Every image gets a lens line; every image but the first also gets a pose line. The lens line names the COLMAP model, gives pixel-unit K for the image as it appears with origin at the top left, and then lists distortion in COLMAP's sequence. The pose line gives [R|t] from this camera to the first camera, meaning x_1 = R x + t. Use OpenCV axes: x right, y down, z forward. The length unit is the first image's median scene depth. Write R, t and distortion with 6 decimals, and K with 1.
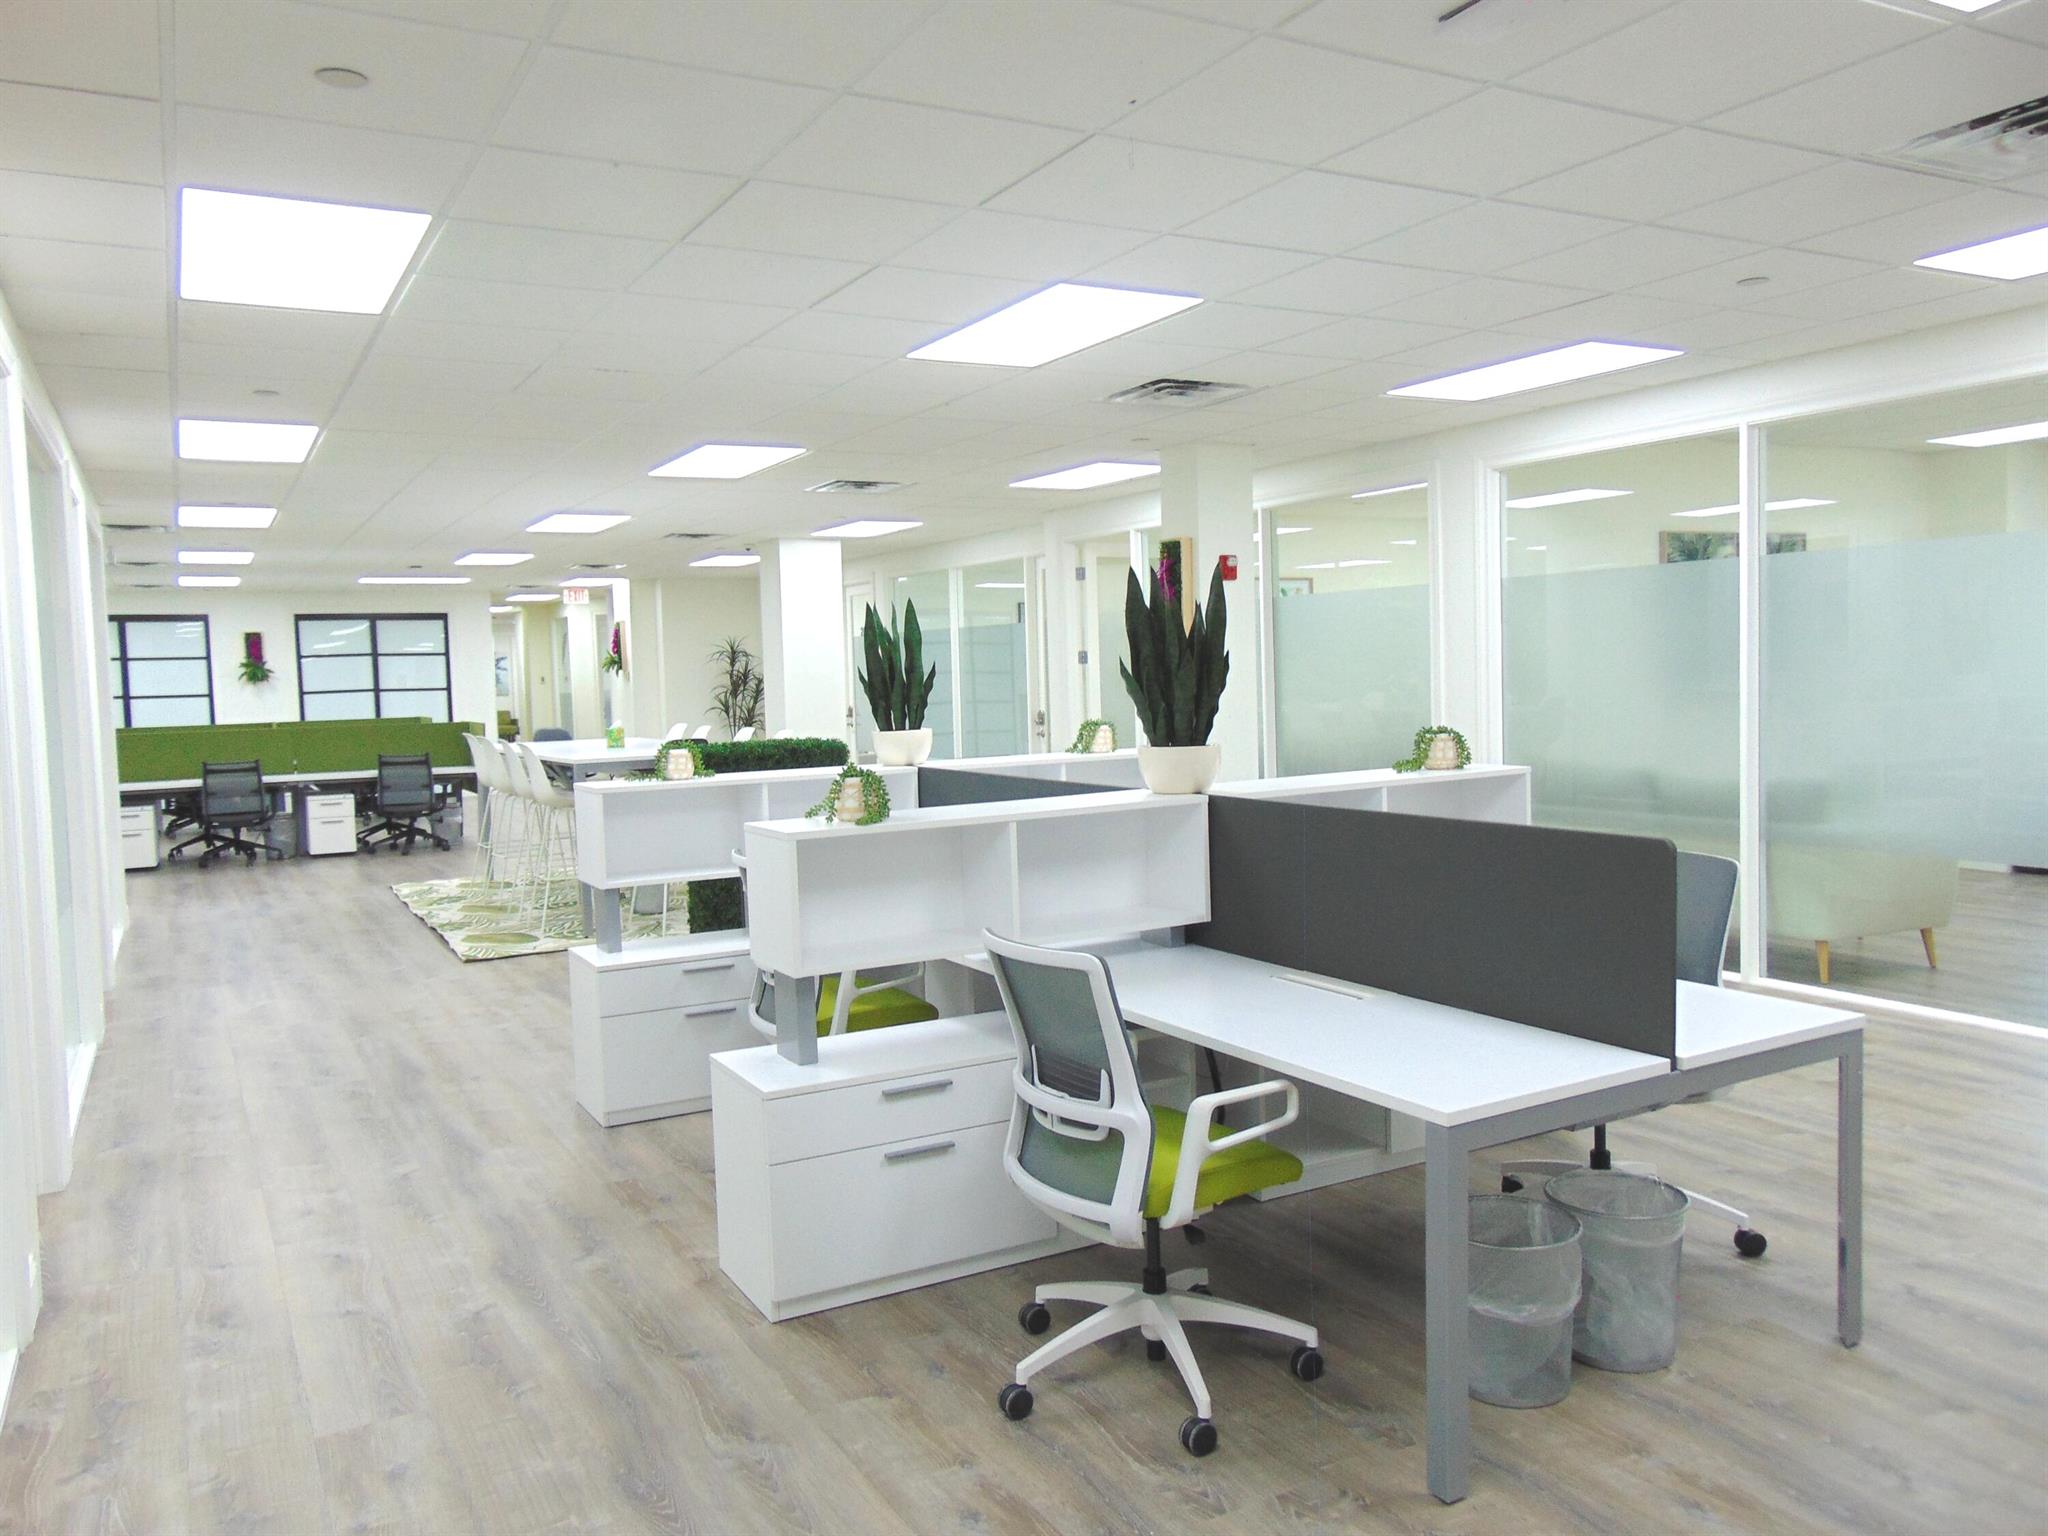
lens RADIAL K [[1501.5, 0, 1023.0], [0, 1501.5, 797.0], [0, 0, 1]] dist [0.027702, 0.001765]
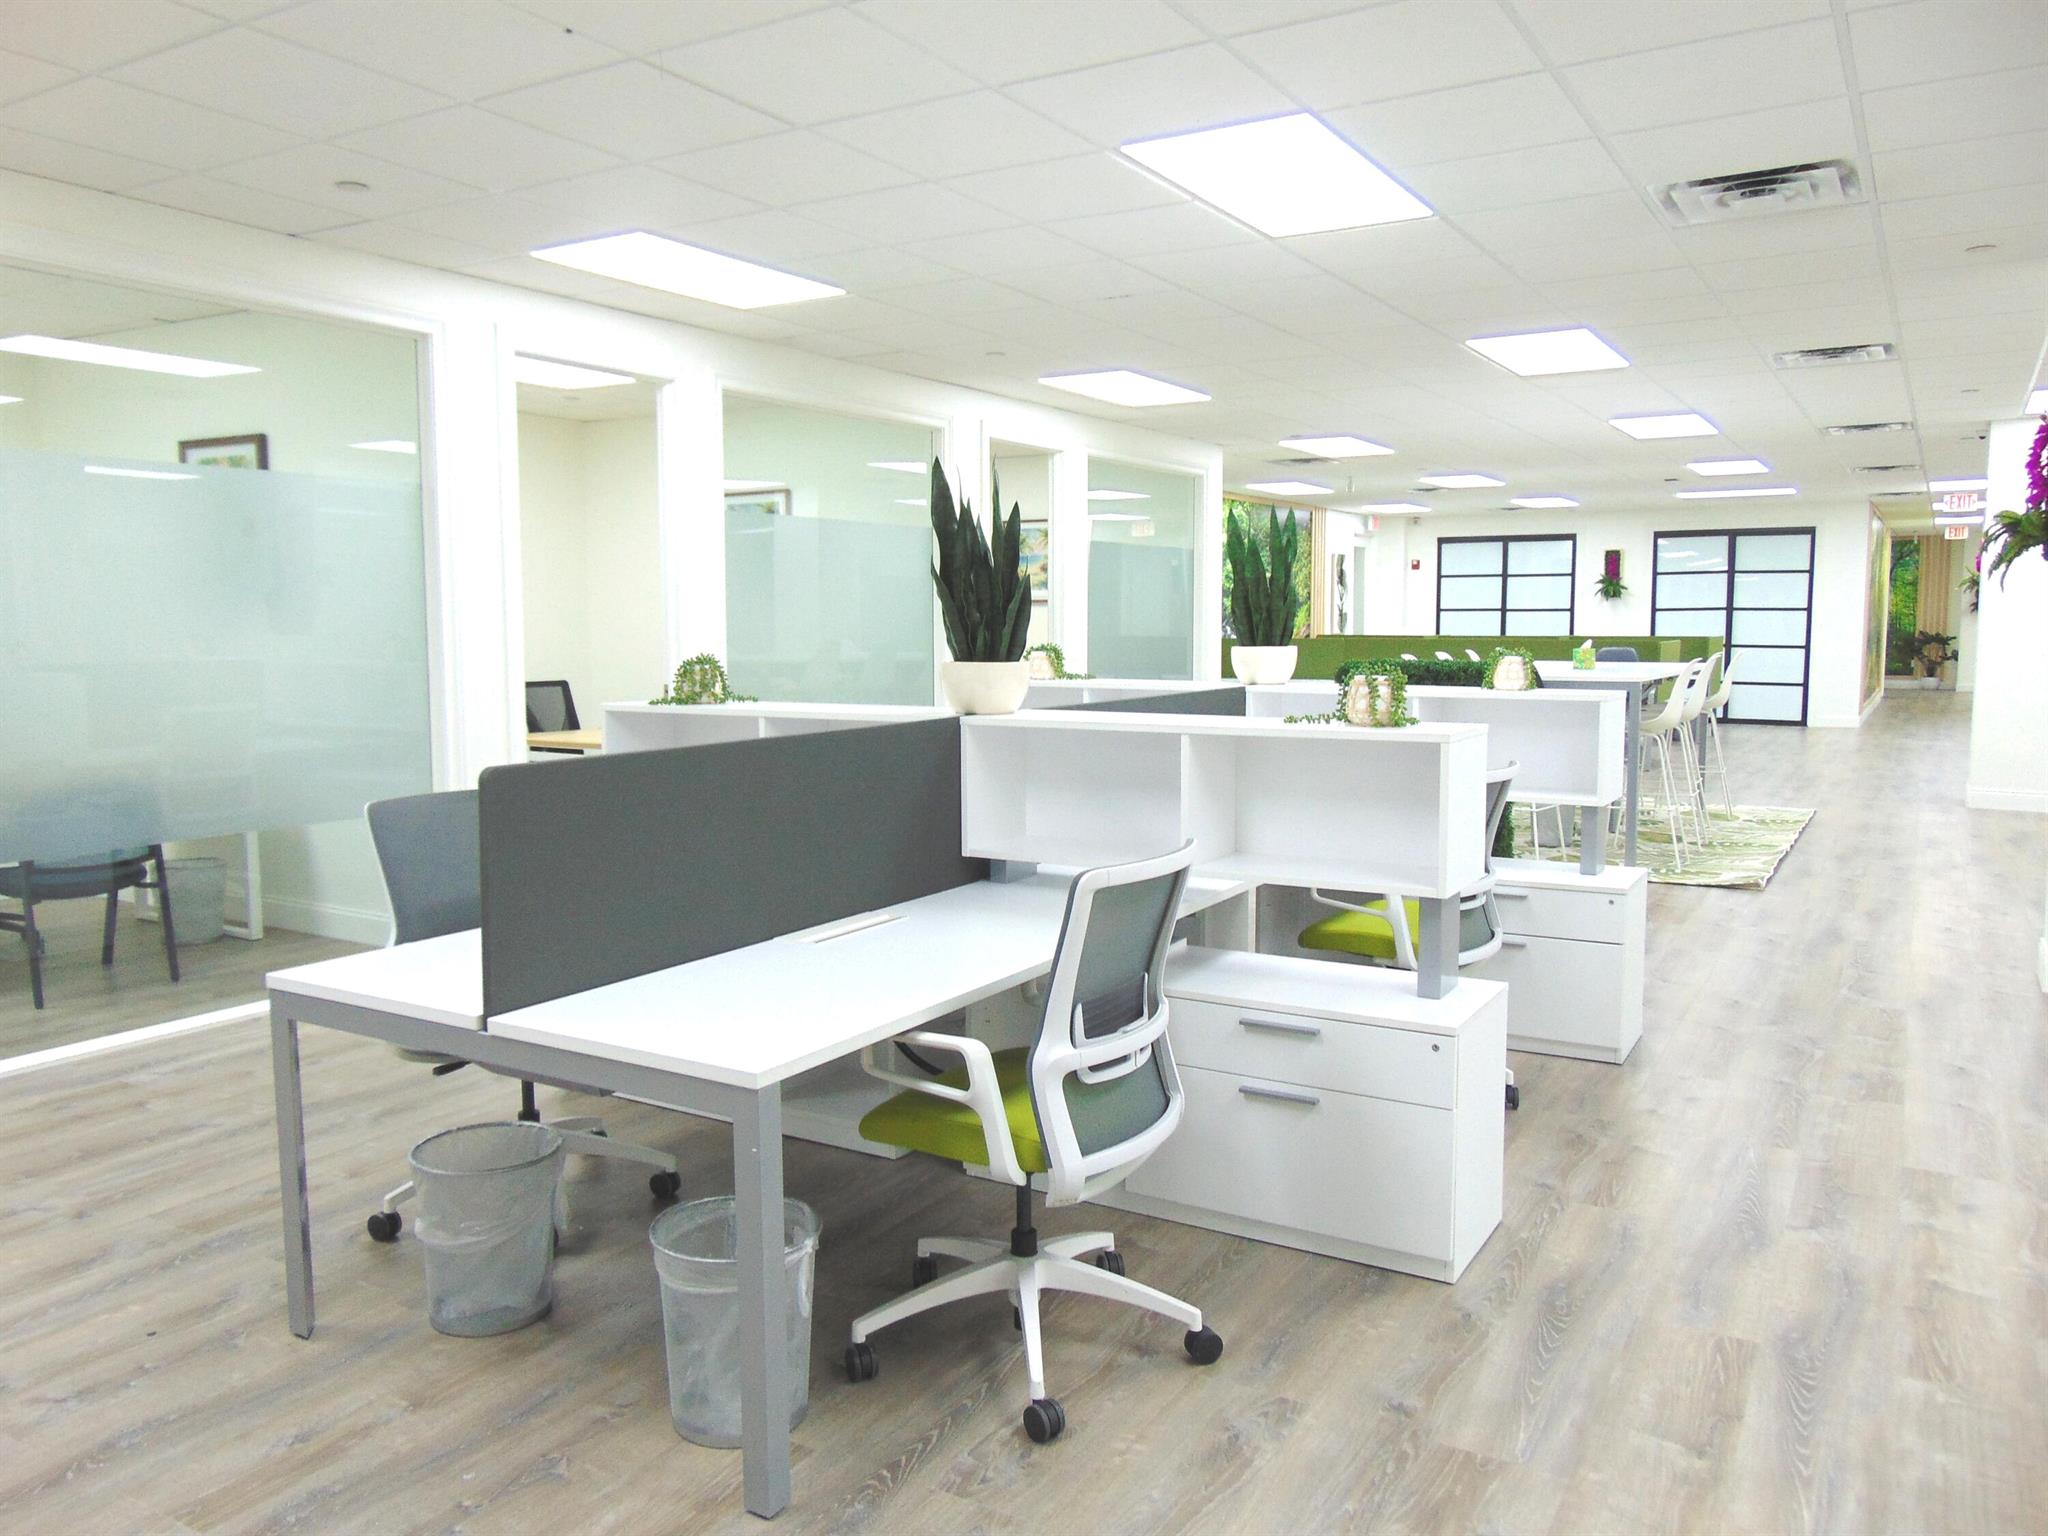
lens RADIAL K [[1525.1, 0, 1024.0], [0, 1525.1, 768.0], [0, 0, 1]] dist [-0.003616, -0.002141]
pose [[0.495230, 0.115221, -0.861087, 0.211163], [-0.087609, 0.992737, 0.082451, -0.010906], [0.864333, 0.034607, 0.501728, 0.130532]]
